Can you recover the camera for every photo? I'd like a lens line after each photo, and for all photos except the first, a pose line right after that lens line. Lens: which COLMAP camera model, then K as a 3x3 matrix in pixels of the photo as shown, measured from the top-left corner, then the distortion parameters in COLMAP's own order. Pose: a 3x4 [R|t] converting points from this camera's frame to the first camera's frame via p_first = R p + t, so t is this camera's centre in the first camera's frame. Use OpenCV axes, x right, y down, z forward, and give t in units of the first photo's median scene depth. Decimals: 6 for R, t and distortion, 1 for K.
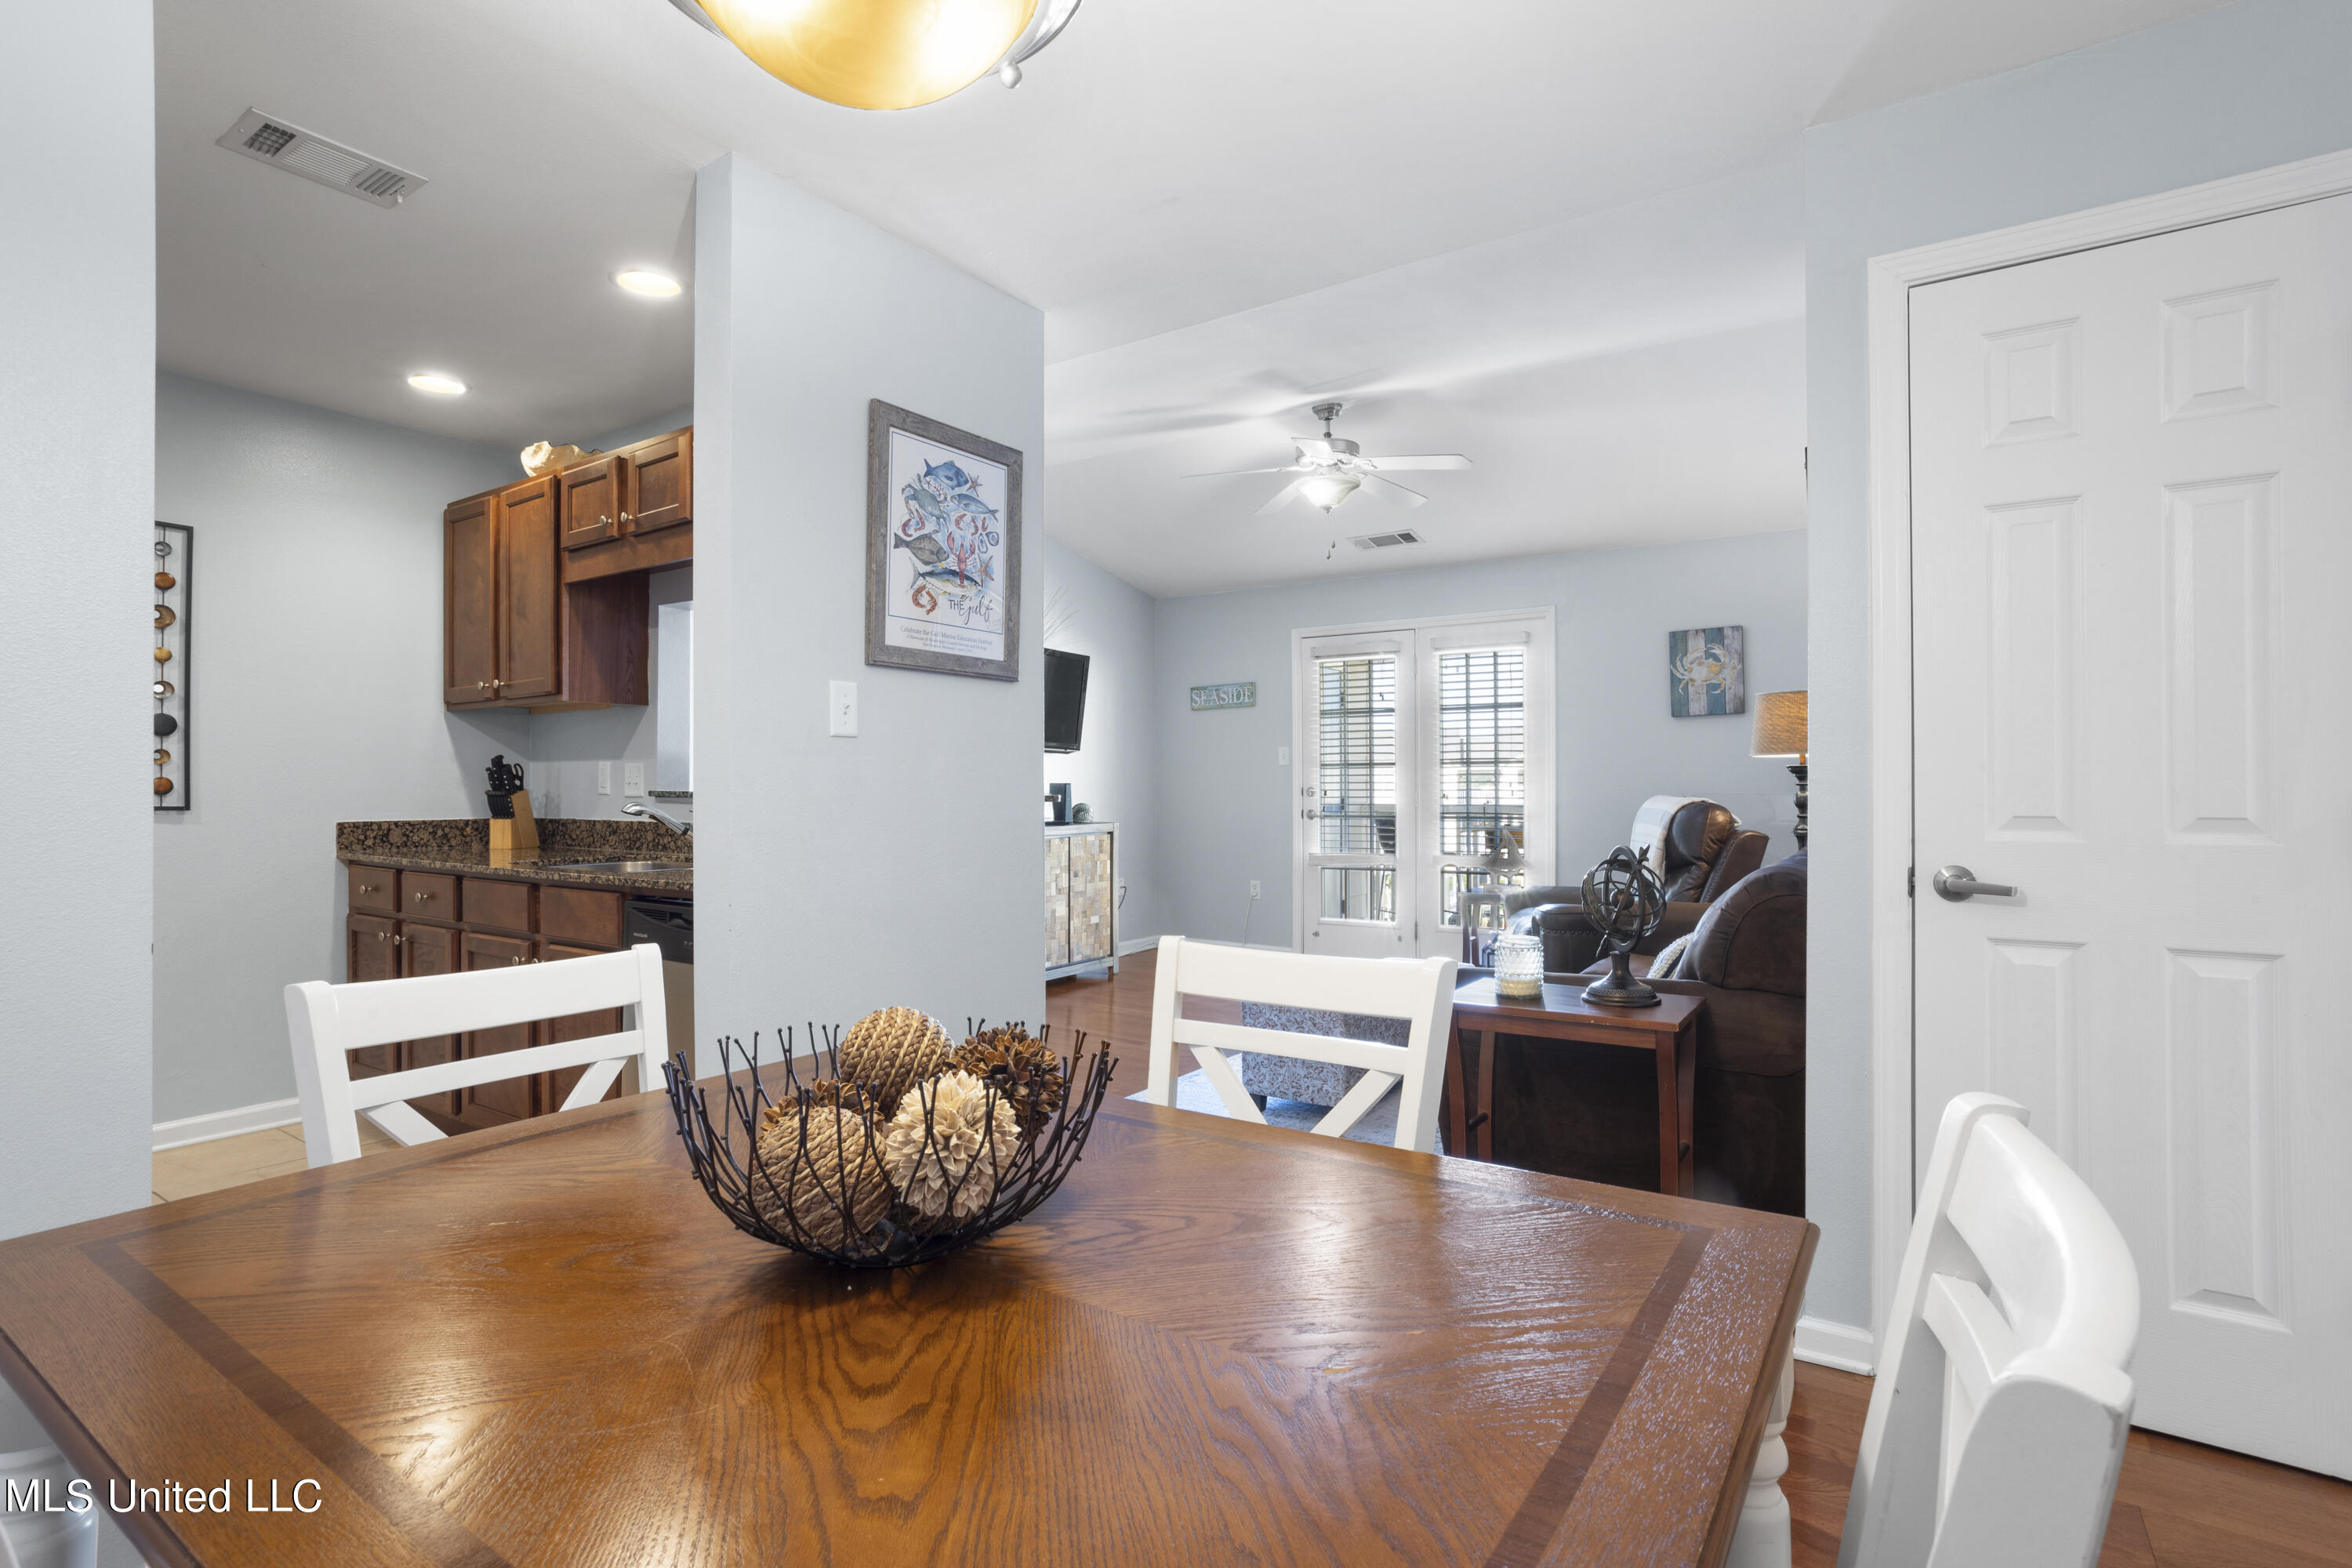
lens RADIAL K [[1135.2, 0, 1182.8], [0, 1135.2, 789.7], [0, 0, 1]] dist [-0.026527, 0.009908]
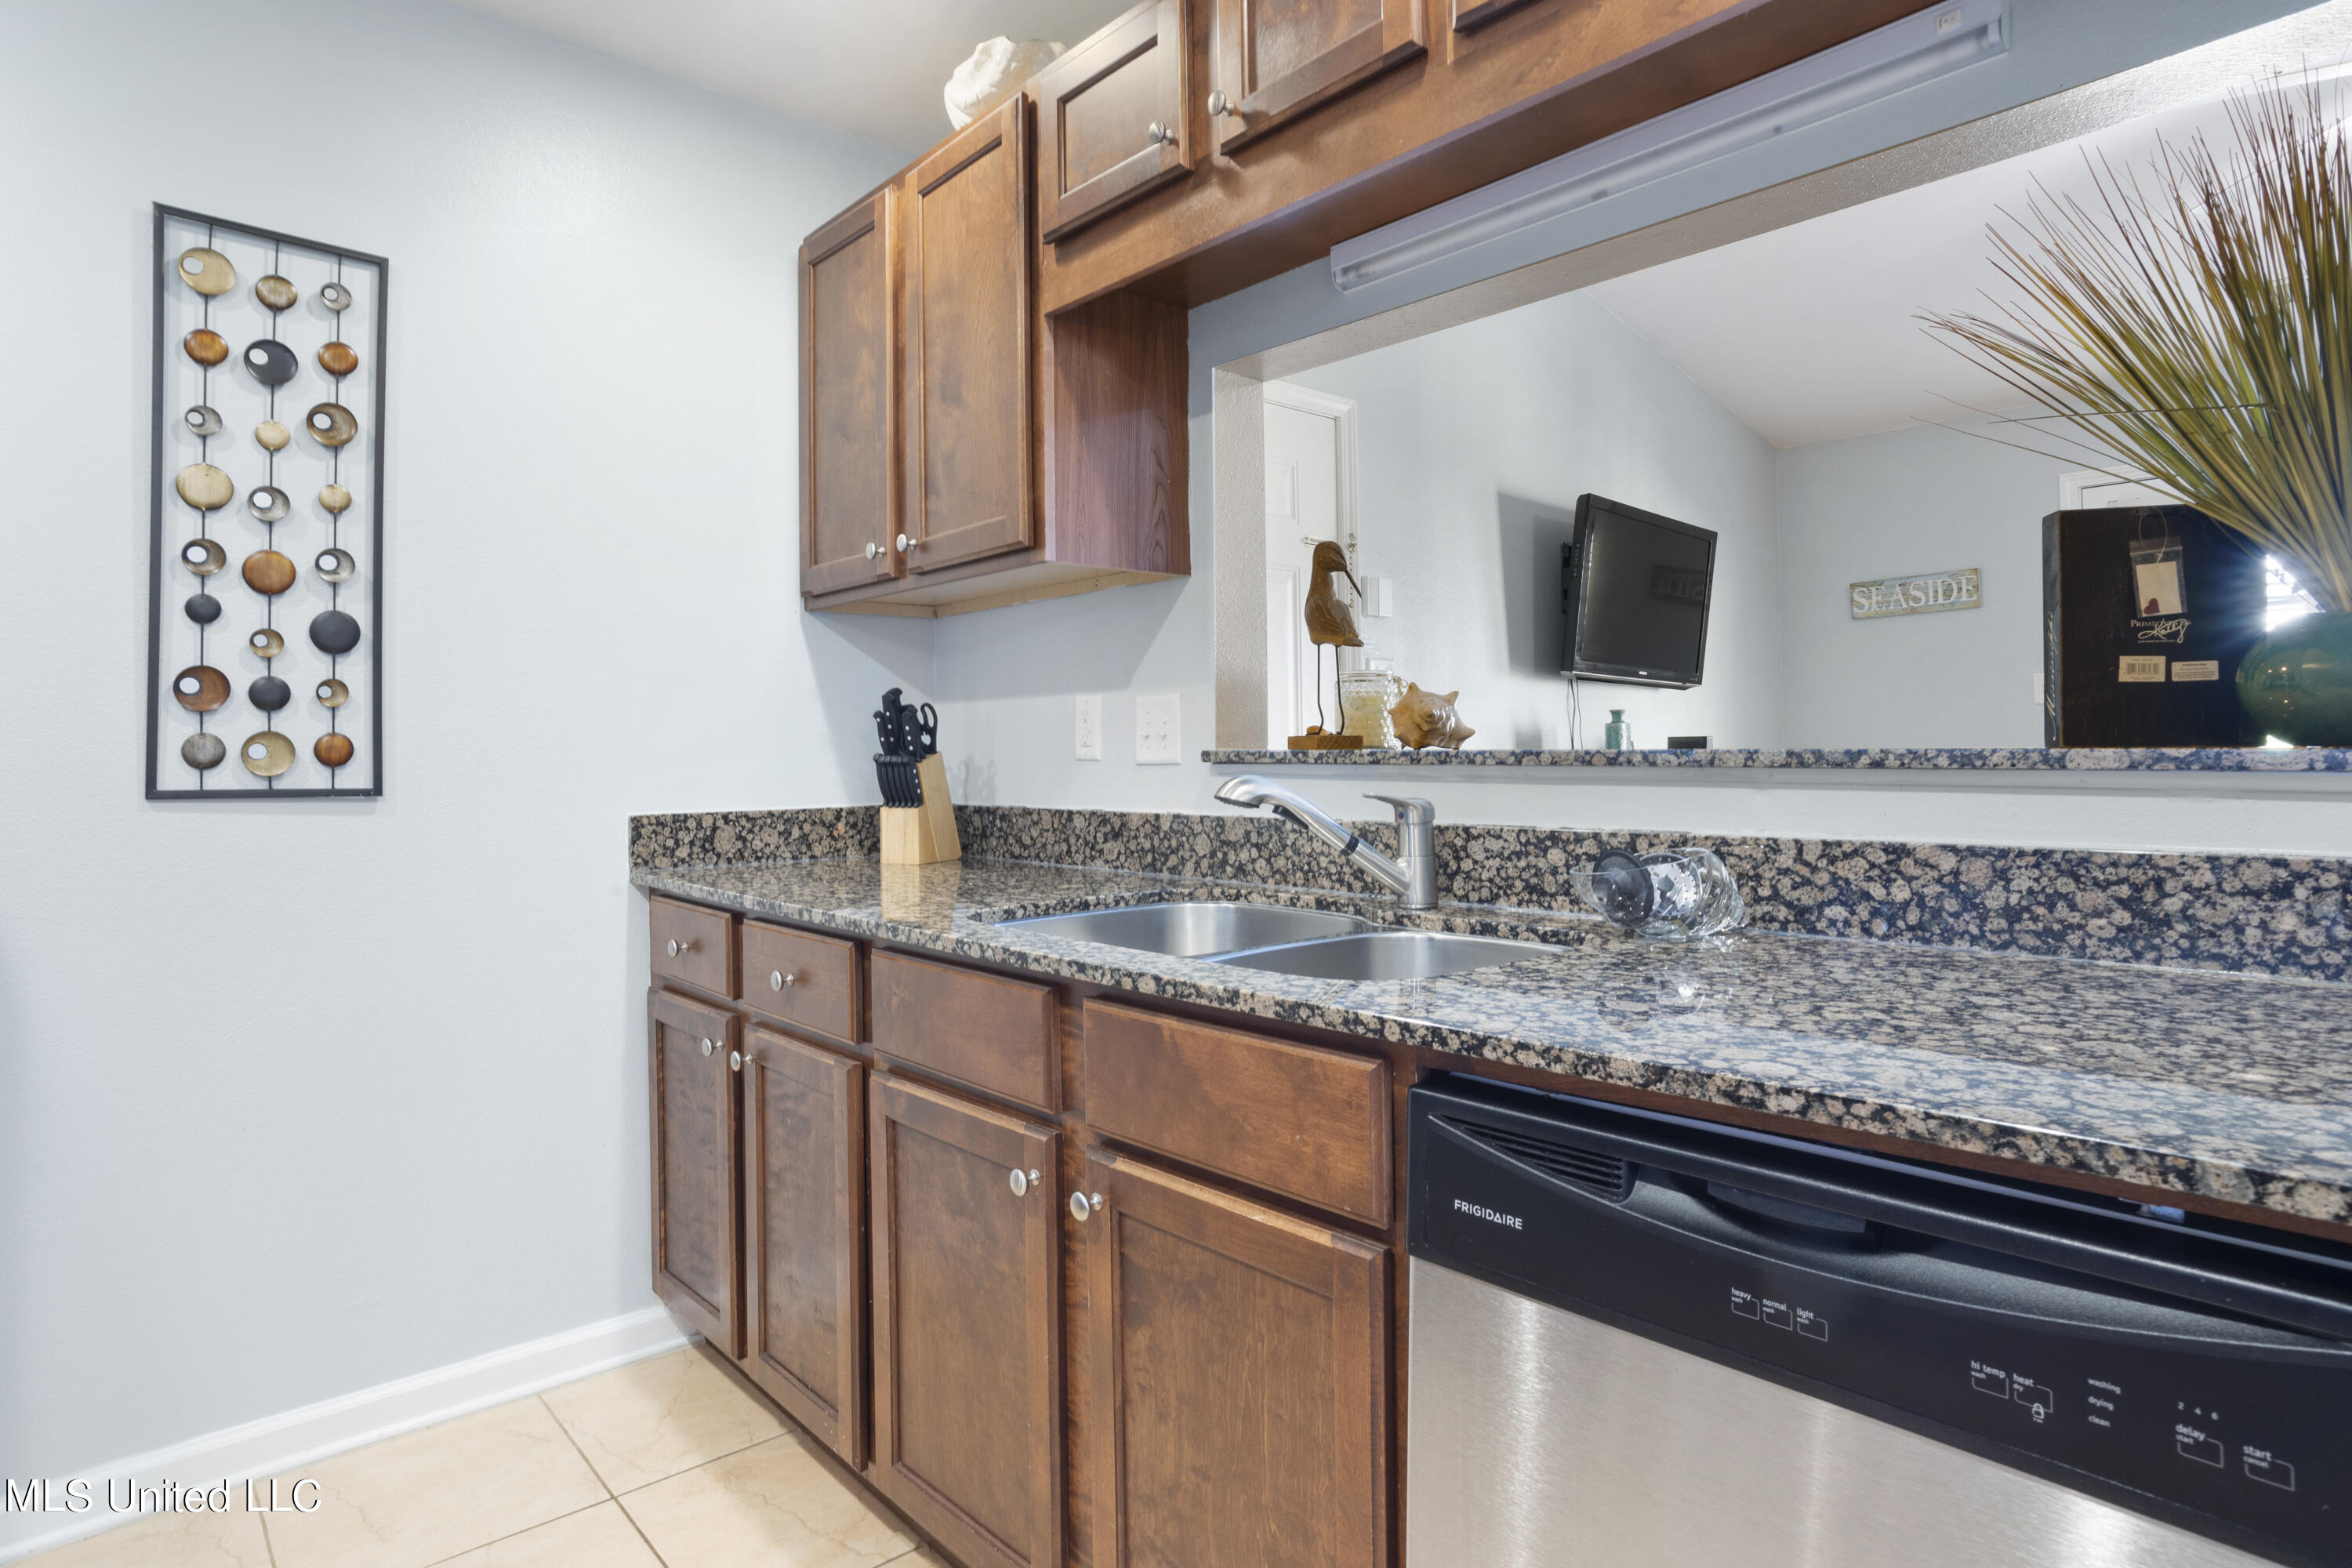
lens RADIAL K [[1304.6, 0, 1207.5], [0, 1304.6, 744.2], [0, 0, 1]] dist [-0.029574, 0.007132]
pose [[0.971465, -0.011747, -0.236890, -0.314403], [0.009559, 0.999900, -0.010380, 0.003782], [0.236988, 0.007819, 0.971481, 0.430026]]
